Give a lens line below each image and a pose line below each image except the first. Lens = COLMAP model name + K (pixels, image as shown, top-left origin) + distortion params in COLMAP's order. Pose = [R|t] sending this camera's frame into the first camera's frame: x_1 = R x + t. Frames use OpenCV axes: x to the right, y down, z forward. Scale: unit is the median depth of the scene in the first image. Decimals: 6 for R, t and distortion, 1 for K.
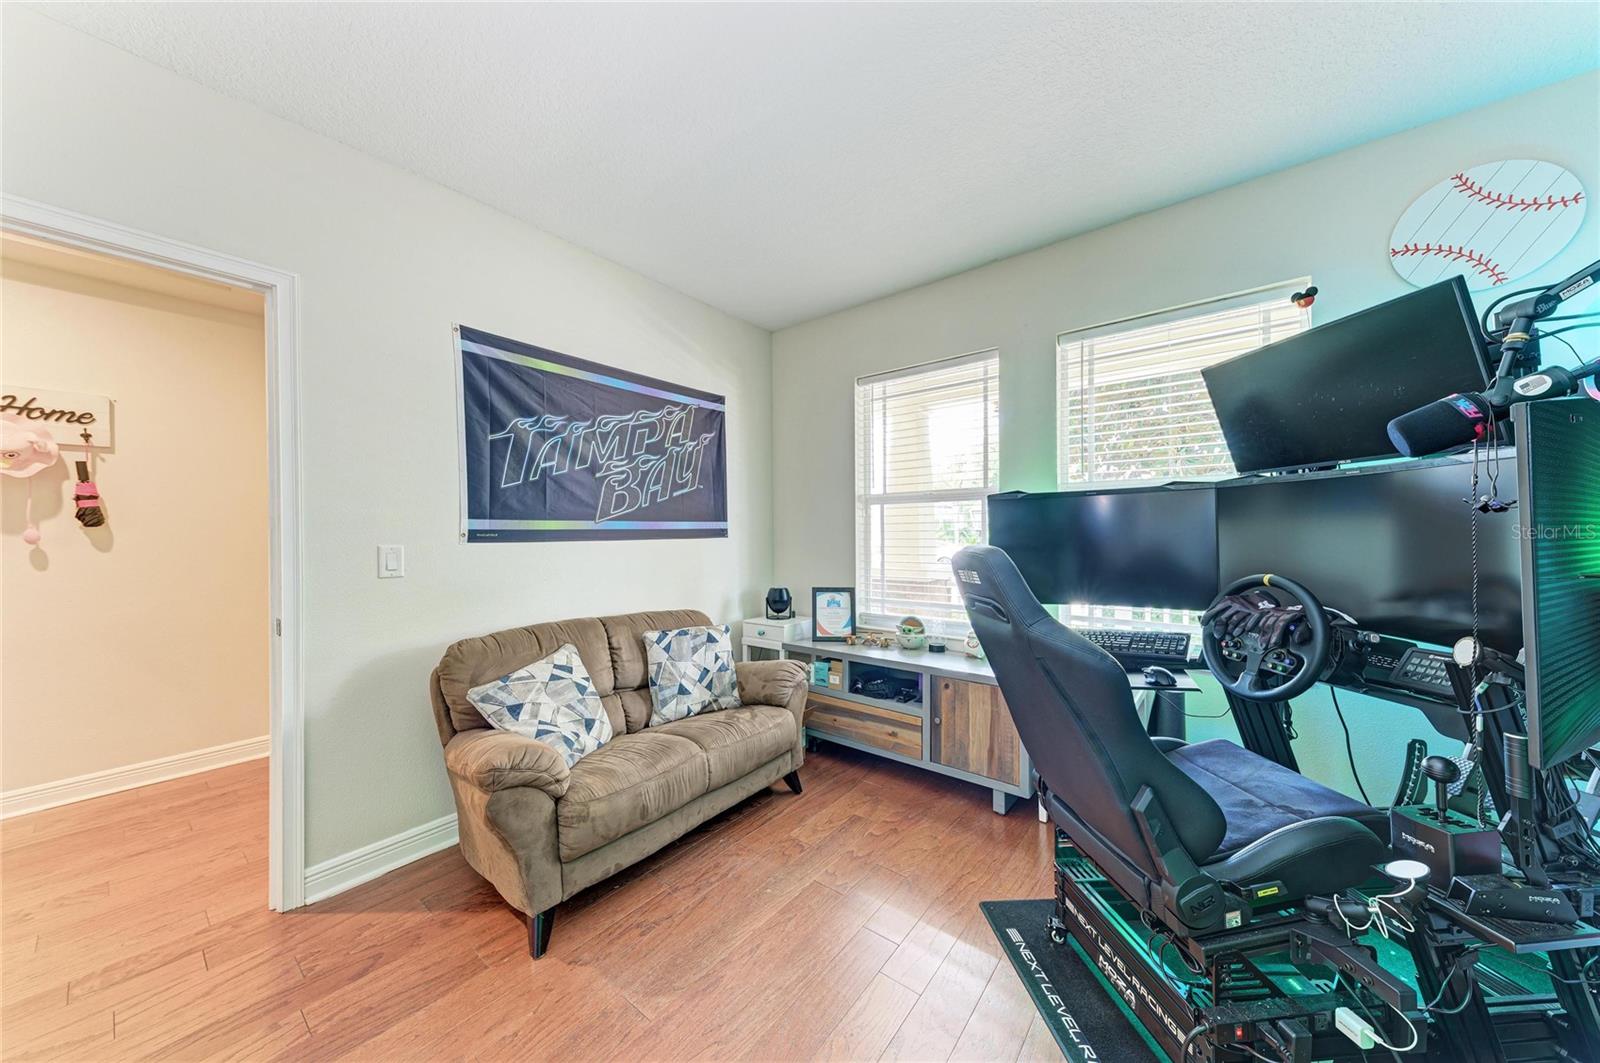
lens RADIAL K [[564.4, 0, 800.0], [0, 564.4, 531.5], [0, 0, 1]] dist [0.049194, -0.000038]
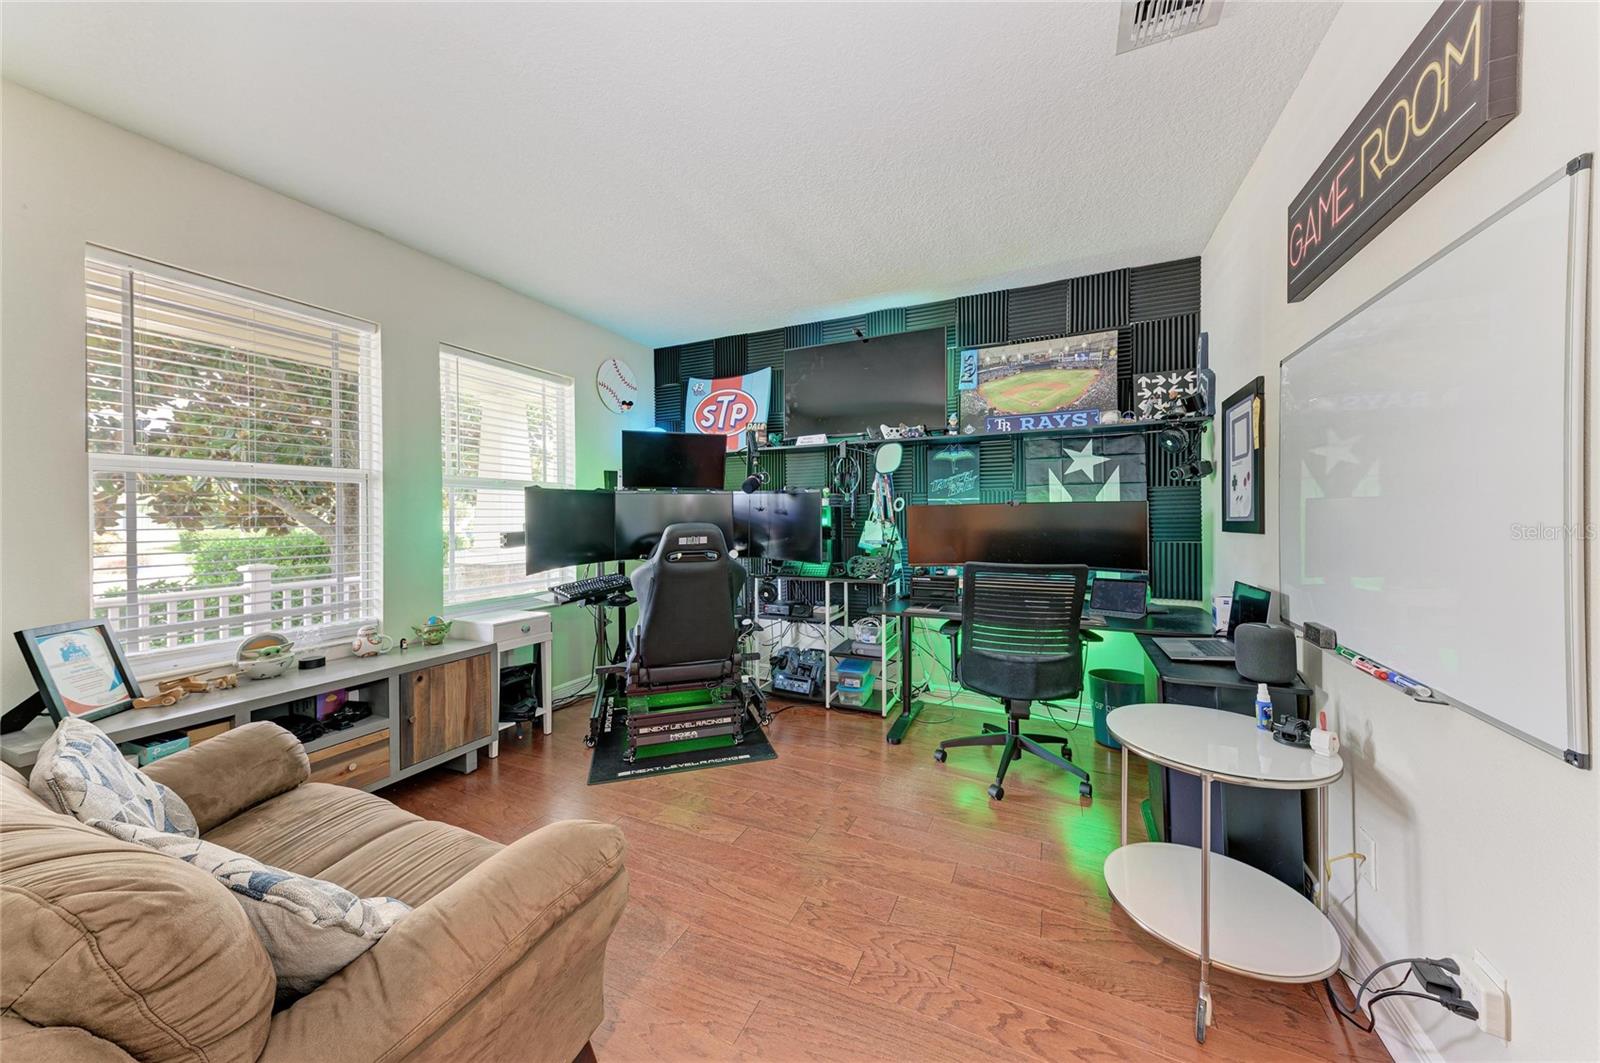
lens RADIAL K [[545.1, 0, 800.1], [0, 545.1, 524.8], [0, 0, 1]] dist [0.035097, -0.000046]
pose [[-0.242537, -0.000092, 0.970142, -0.803697], [0.010821, 0.999938, 0.002800, 0.018717], [-0.970082, 0.011177, -0.242521, 0.610178]]
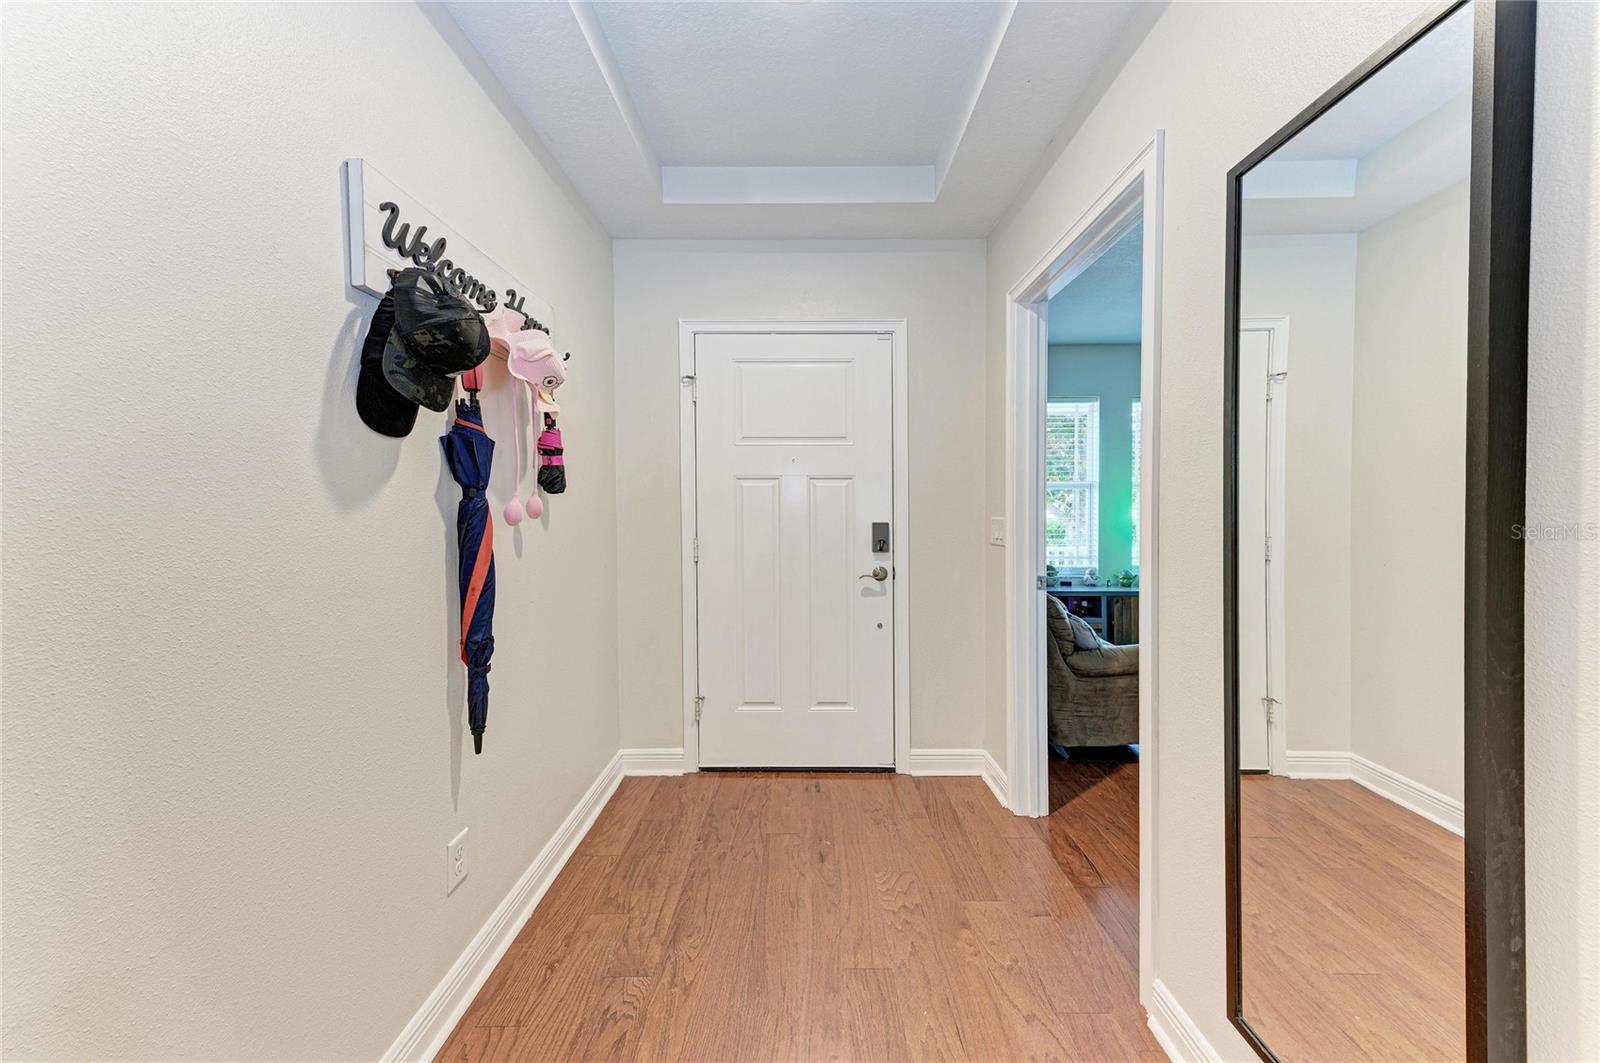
lens RADIAL K [[537.6, 0, 798.7], [0, 537.6, 530.3], [0, 0, 1]] dist [0.029411, -0.006206]
pose [[0.782906, -0.018476, 0.621866, -1.458484], [0.002348, 0.999640, 0.026744, 0.021831], [-0.622136, -0.019478, 0.782667, 0.346781]]
